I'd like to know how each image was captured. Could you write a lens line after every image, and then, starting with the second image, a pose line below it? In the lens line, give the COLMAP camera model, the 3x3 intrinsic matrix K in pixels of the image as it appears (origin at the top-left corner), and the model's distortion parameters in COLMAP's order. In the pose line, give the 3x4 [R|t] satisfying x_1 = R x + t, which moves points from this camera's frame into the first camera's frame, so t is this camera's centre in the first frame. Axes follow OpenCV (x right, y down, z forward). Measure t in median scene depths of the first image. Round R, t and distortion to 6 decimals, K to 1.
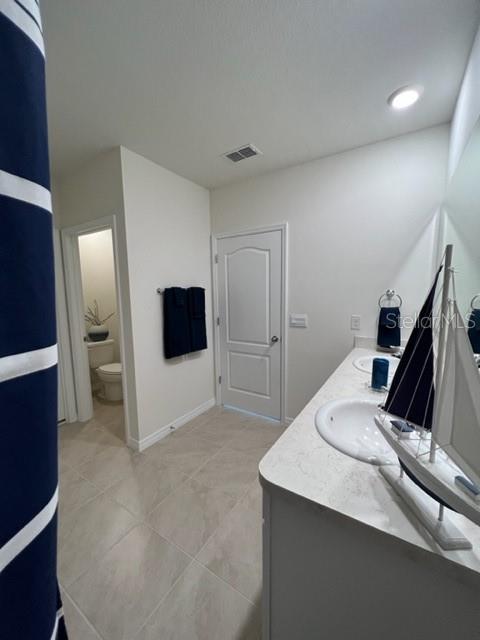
lens RADIAL K [[253.5, 0, 240.0], [0, 253.5, 320.0], [0, 0, 1]] dist [-0.001546, -0.000088]
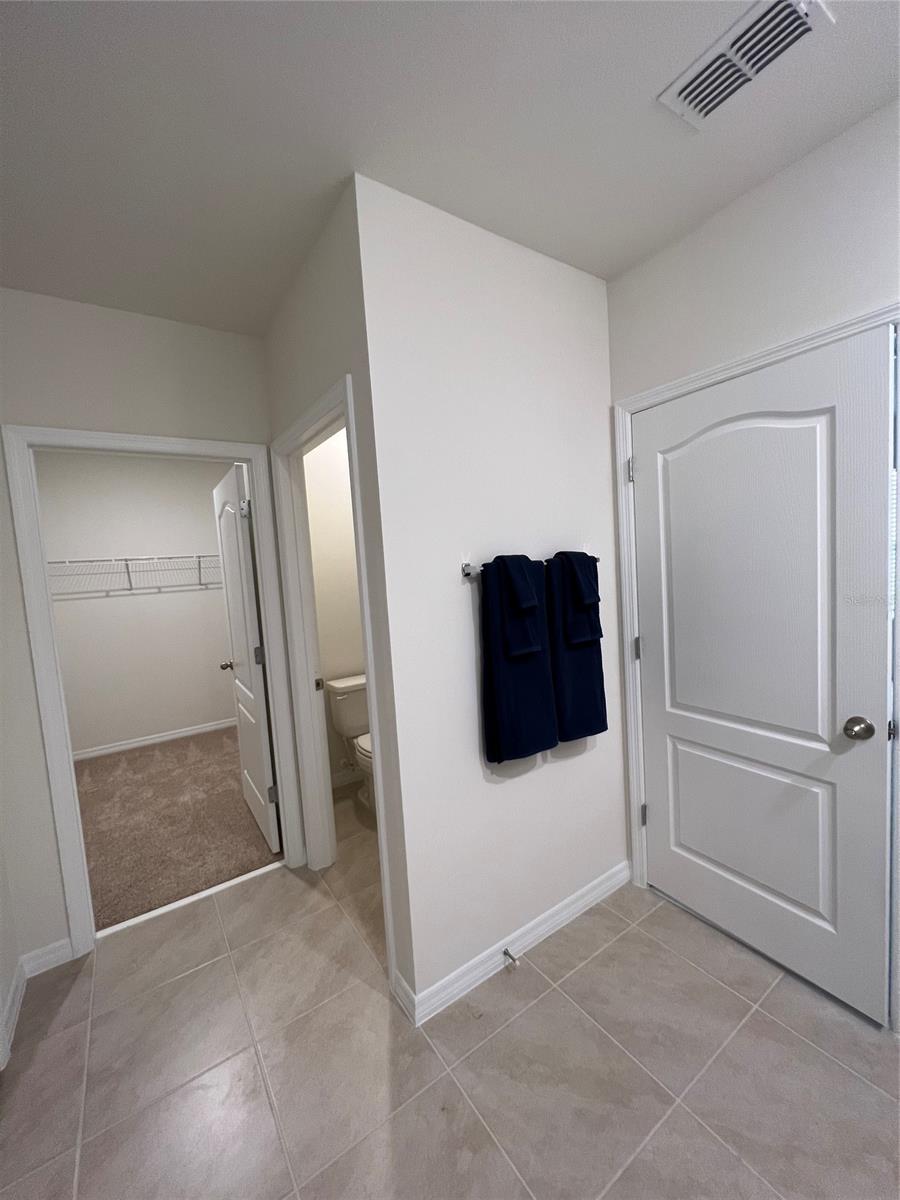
lens RADIAL K [[473.4, 0, 450.0], [0, 473.4, 600.0], [0, 0, 1]] dist [-0.008719, 0.000471]
pose [[0.917156, -0.016465, -0.398187, -0.069501], [0.004102, 0.999483, -0.031881, -0.046657], [0.398507, 0.027607, 0.916750, 0.337207]]
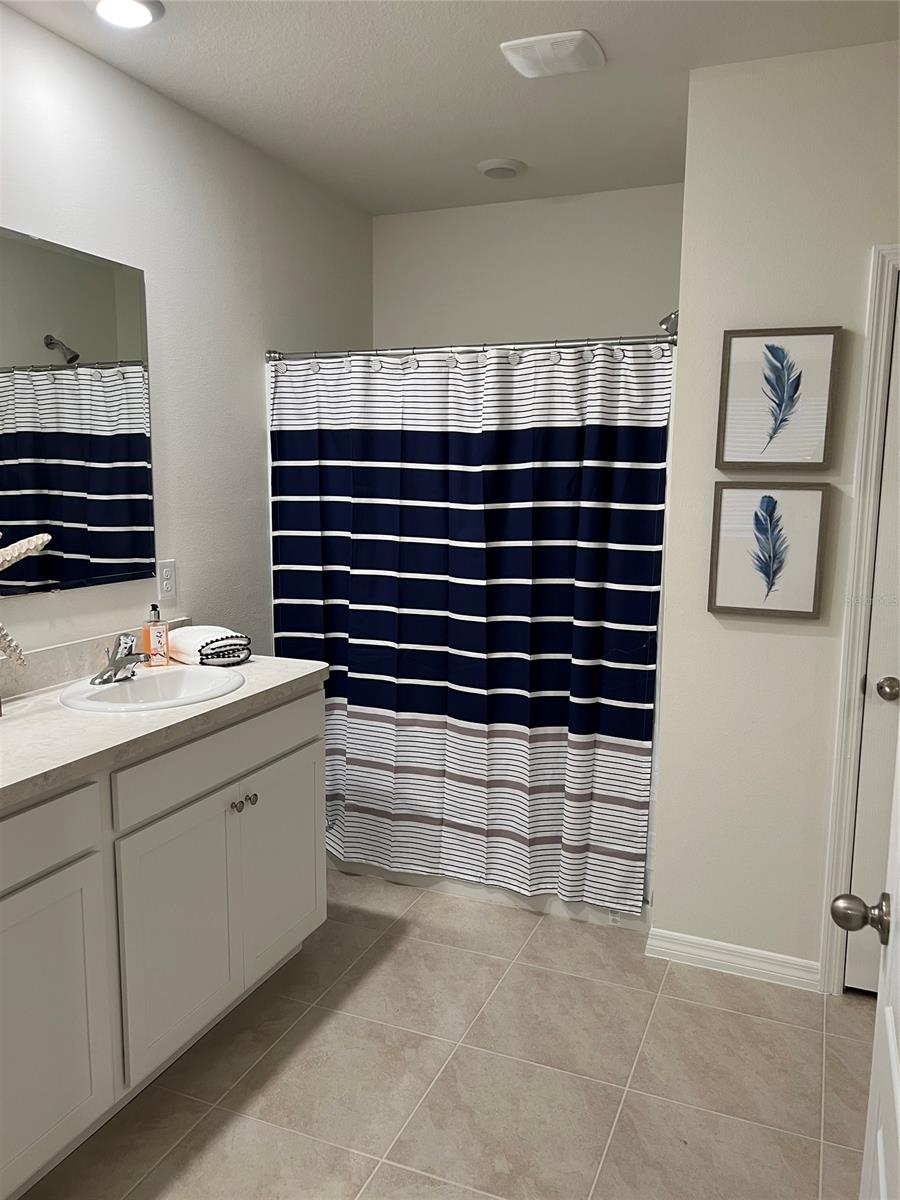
lens RADIAL K [[903.3, 0, 450.0], [0, 903.3, 600.0], [0, 0, 1]] dist [0.137545, -0.265345]
pose [[-0.986538, 0.031972, -0.160378, 0.045617], [-0.012413, 0.963234, 0.268378, -0.175153], [0.163062, 0.266756, -0.949870, 1.226174]]
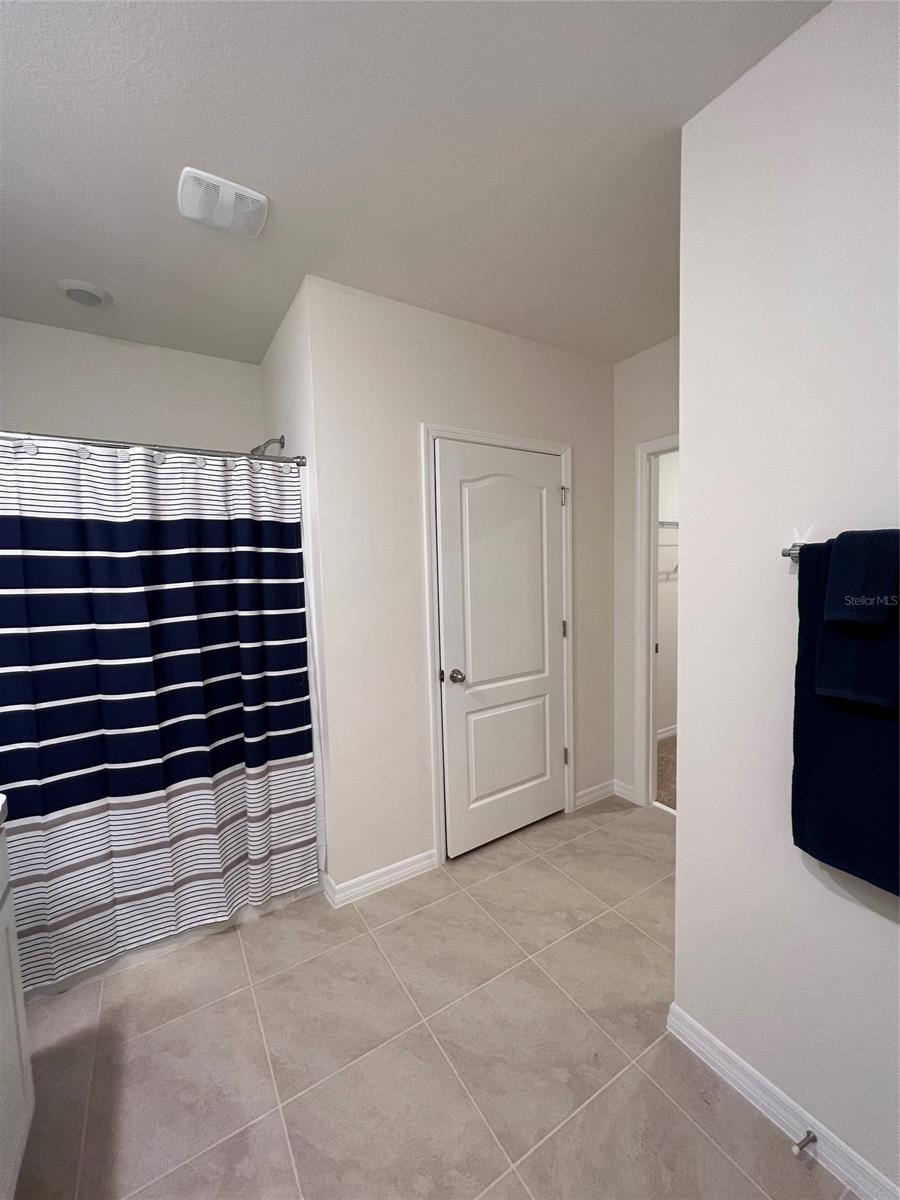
lens RADIAL K [[473.4, 0, 450.0], [0, 473.4, 600.0], [0, 0, 1]] dist [-0.008719, 0.000471]
pose [[-0.435043, 0.090746, -0.895825, 0.202353], [-0.080036, 0.987073, 0.138857, -0.093396], [0.896846, 0.132107, -0.422156, 0.780125]]
